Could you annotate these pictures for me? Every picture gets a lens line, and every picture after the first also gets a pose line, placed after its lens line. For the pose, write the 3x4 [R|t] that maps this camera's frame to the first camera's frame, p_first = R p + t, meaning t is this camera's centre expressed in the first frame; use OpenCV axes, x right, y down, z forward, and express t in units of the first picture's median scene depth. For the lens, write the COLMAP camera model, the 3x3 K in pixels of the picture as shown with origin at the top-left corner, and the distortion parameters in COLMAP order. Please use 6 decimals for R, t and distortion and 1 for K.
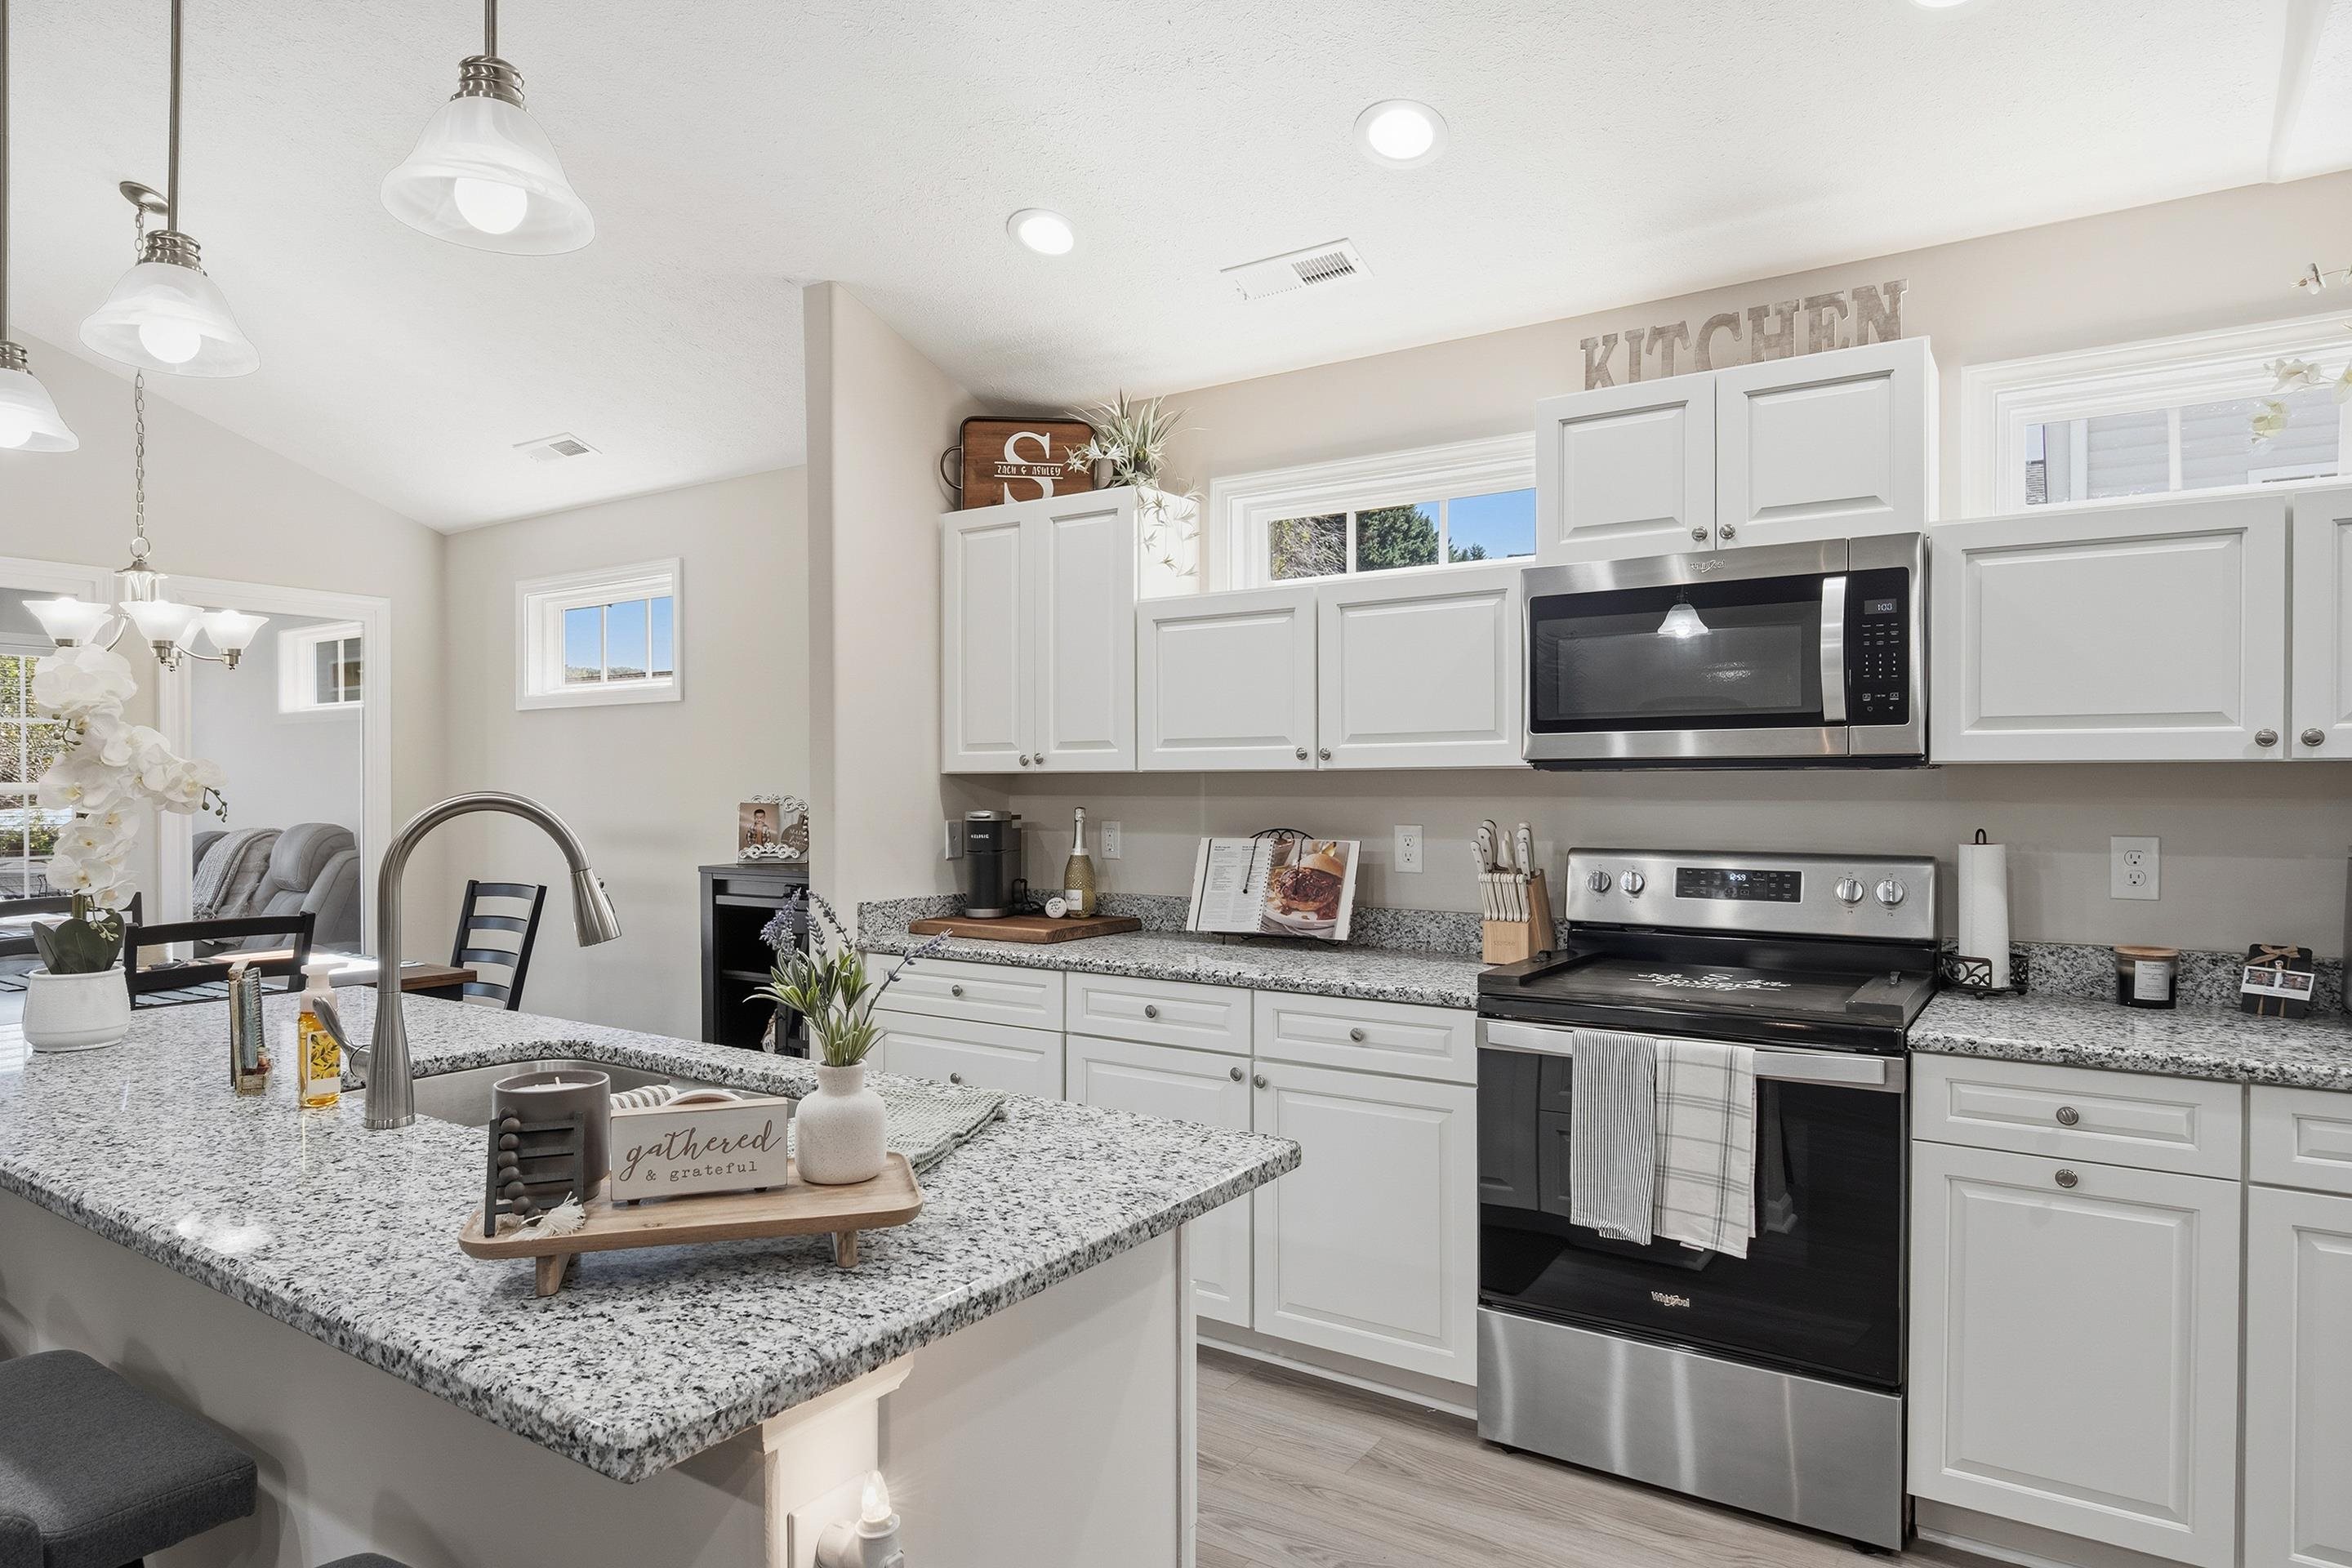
lens RADIAL K [[1349.1, 0, 1151.3], [0, 1349.1, 794.8], [0, 0, 1]] dist [0.000501, -0.007933]
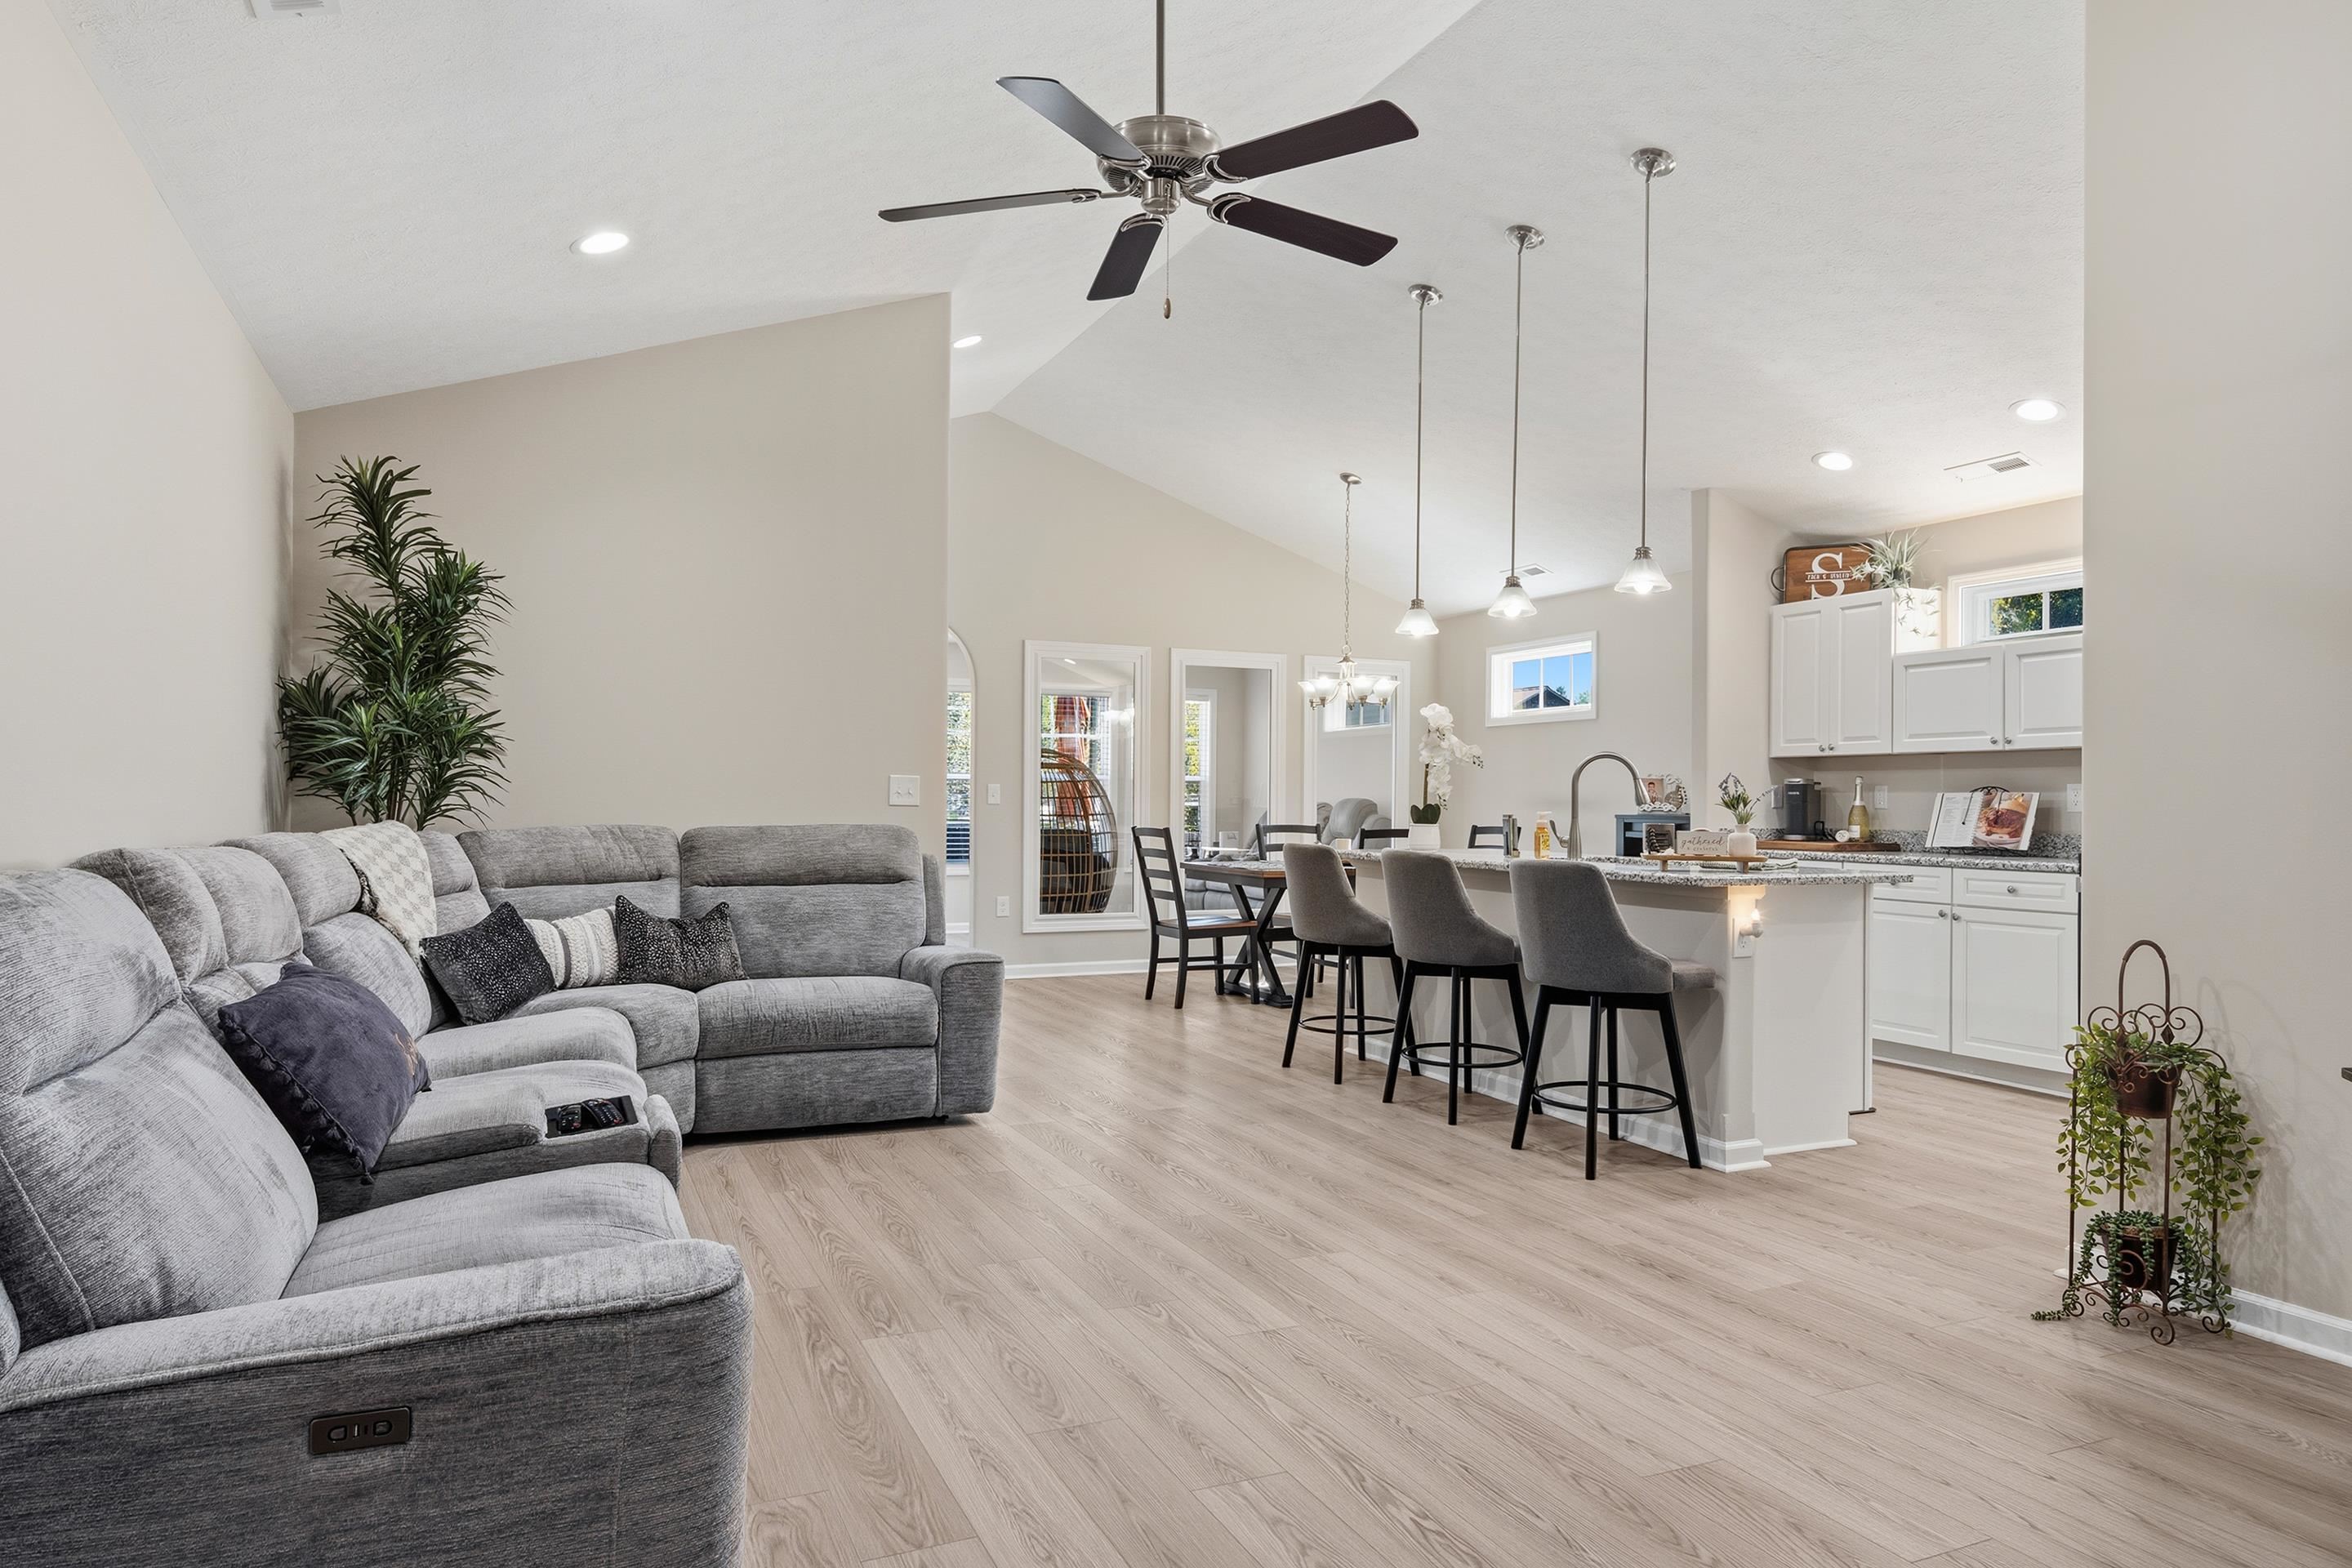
lens RADIAL K [[1396.6, 0, 1155.2], [0, 1396.6, 804.8], [0, 0, 1]] dist [0.010903, -0.003036]
pose [[0.845629, 0.008844, -0.533697, 0.143612], [-0.011139, 0.999937, -0.001078, 0.058986], [0.533654, 0.006857, 0.845675, -0.988221]]
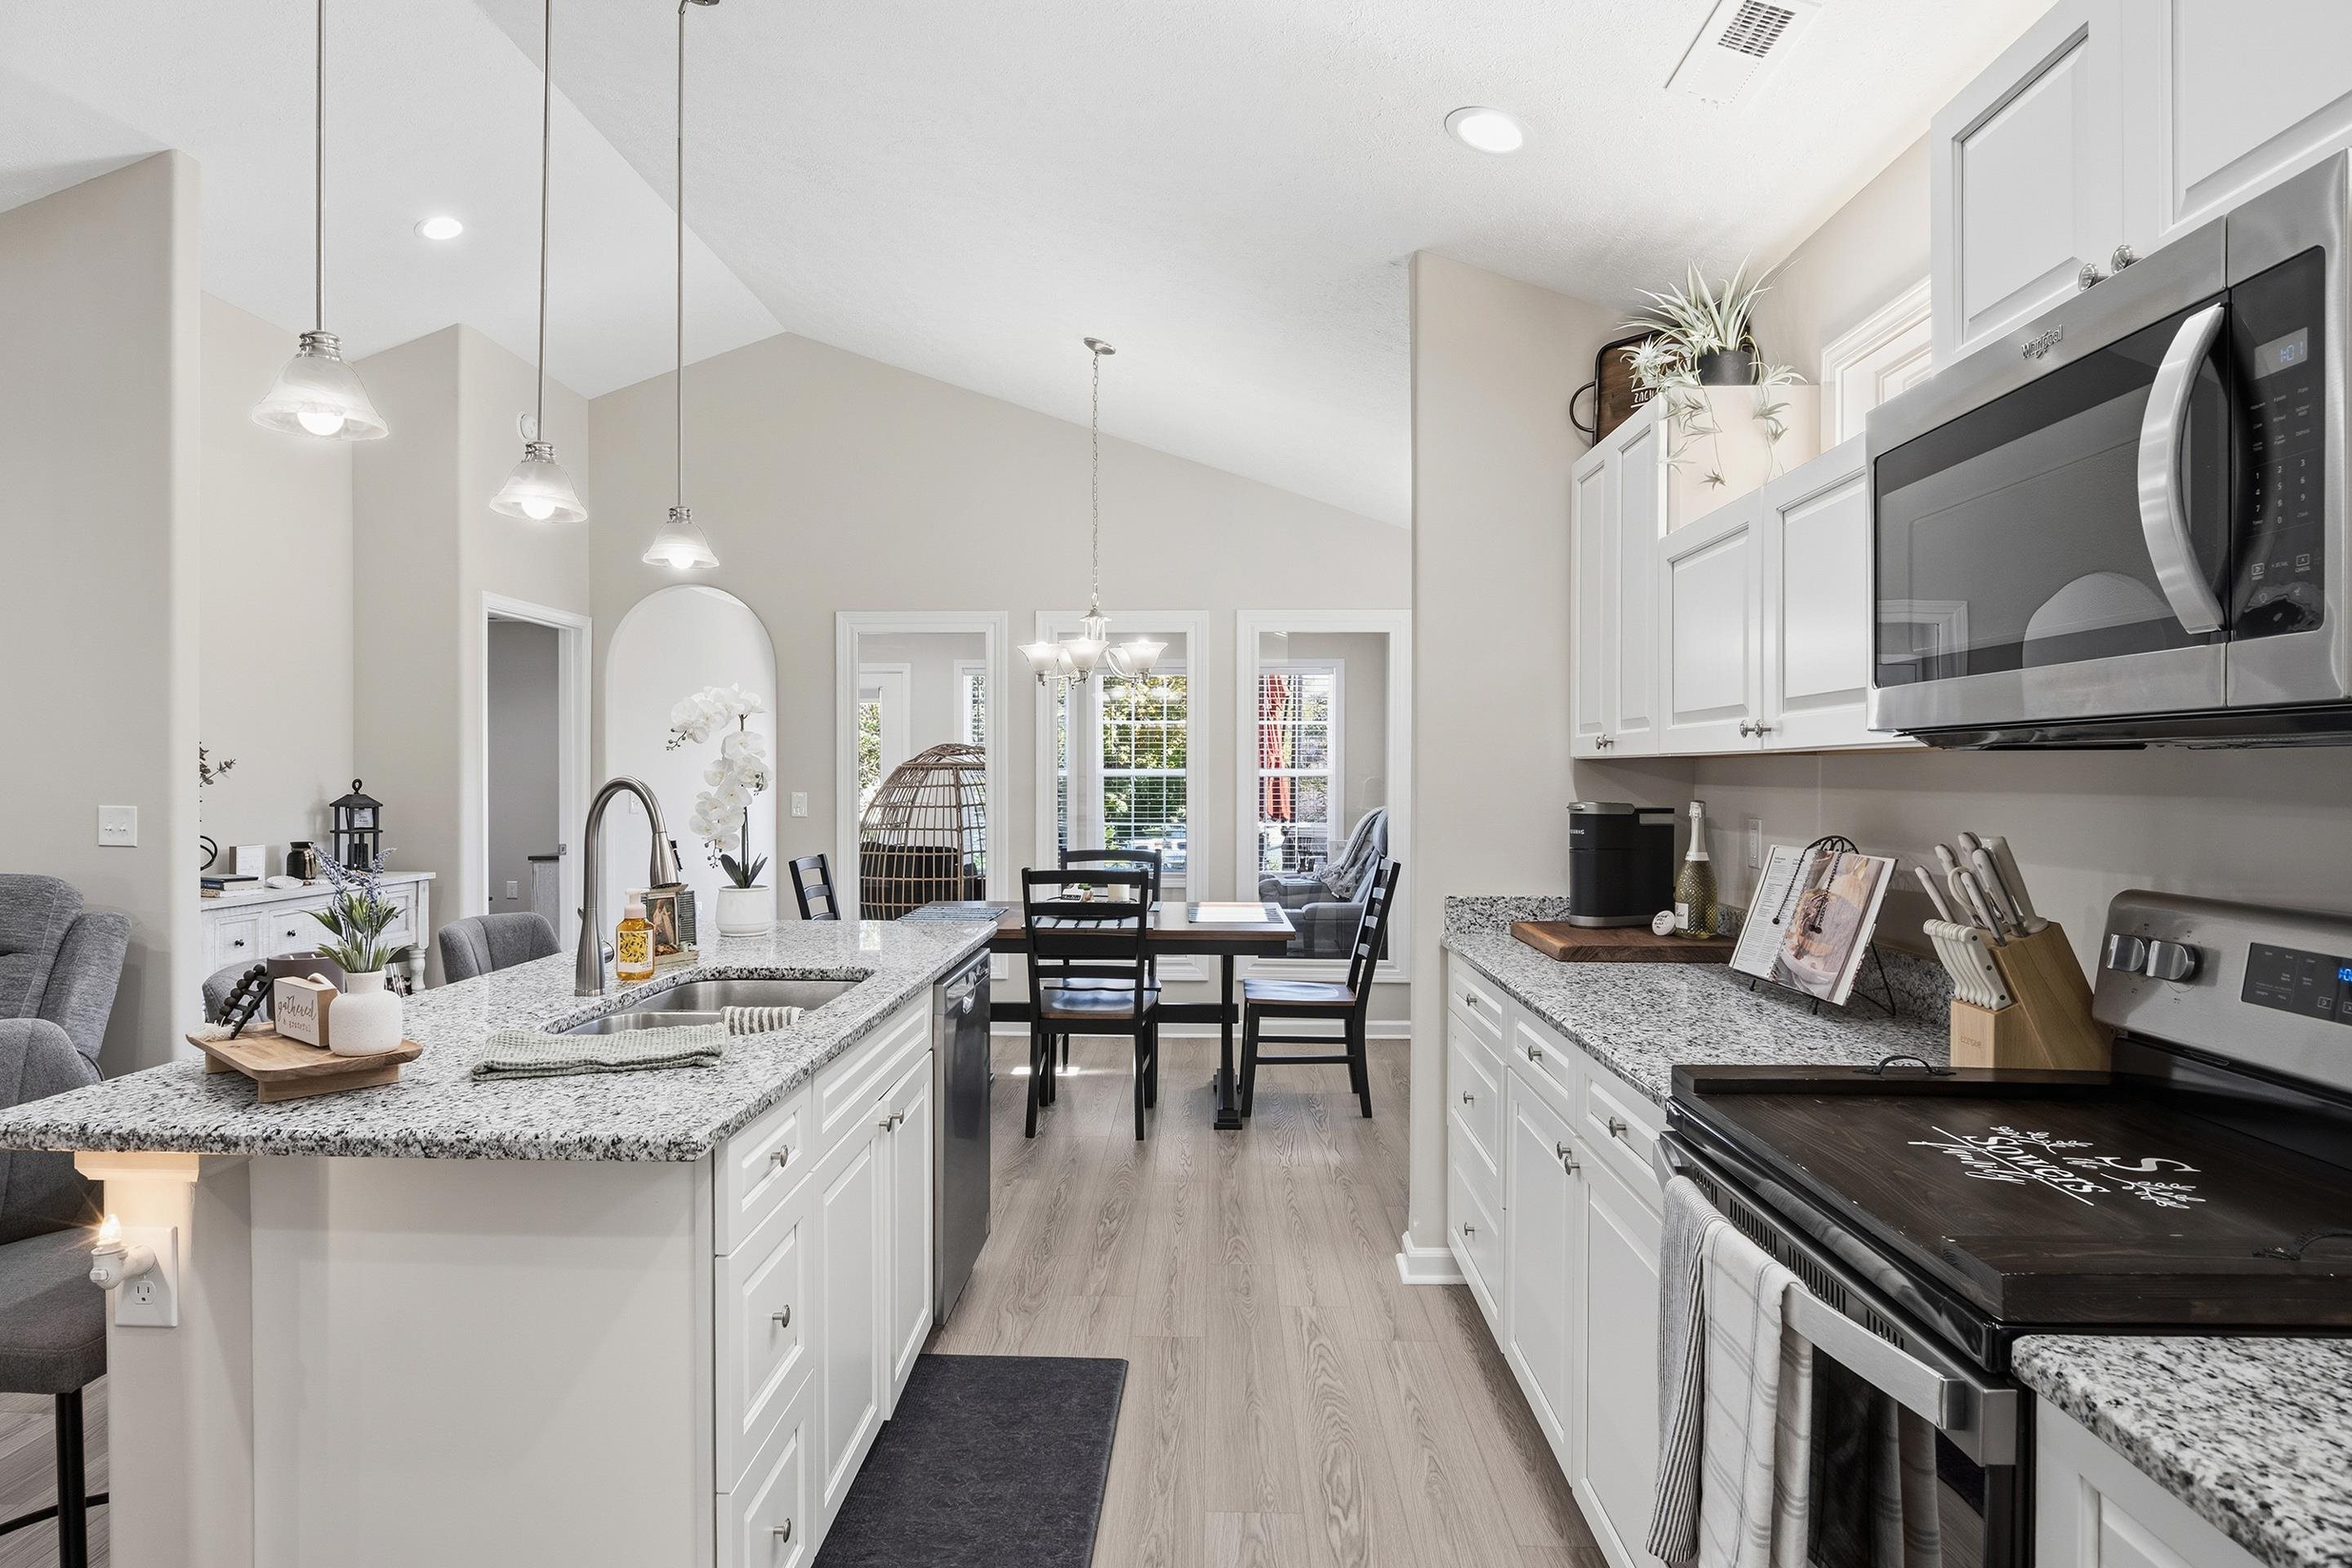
lens RADIAL K [[1349.1, 0, 1160.3], [0, 1349.1, 781.9], [0, 0, 1]] dist [0.000501, -0.007933]
pose [[0.535939, 0.008310, -0.844216, 0.477426], [-0.006900, 0.999961, 0.005463, -0.003960], [0.844228, 0.002897, 0.535976, 0.324329]]
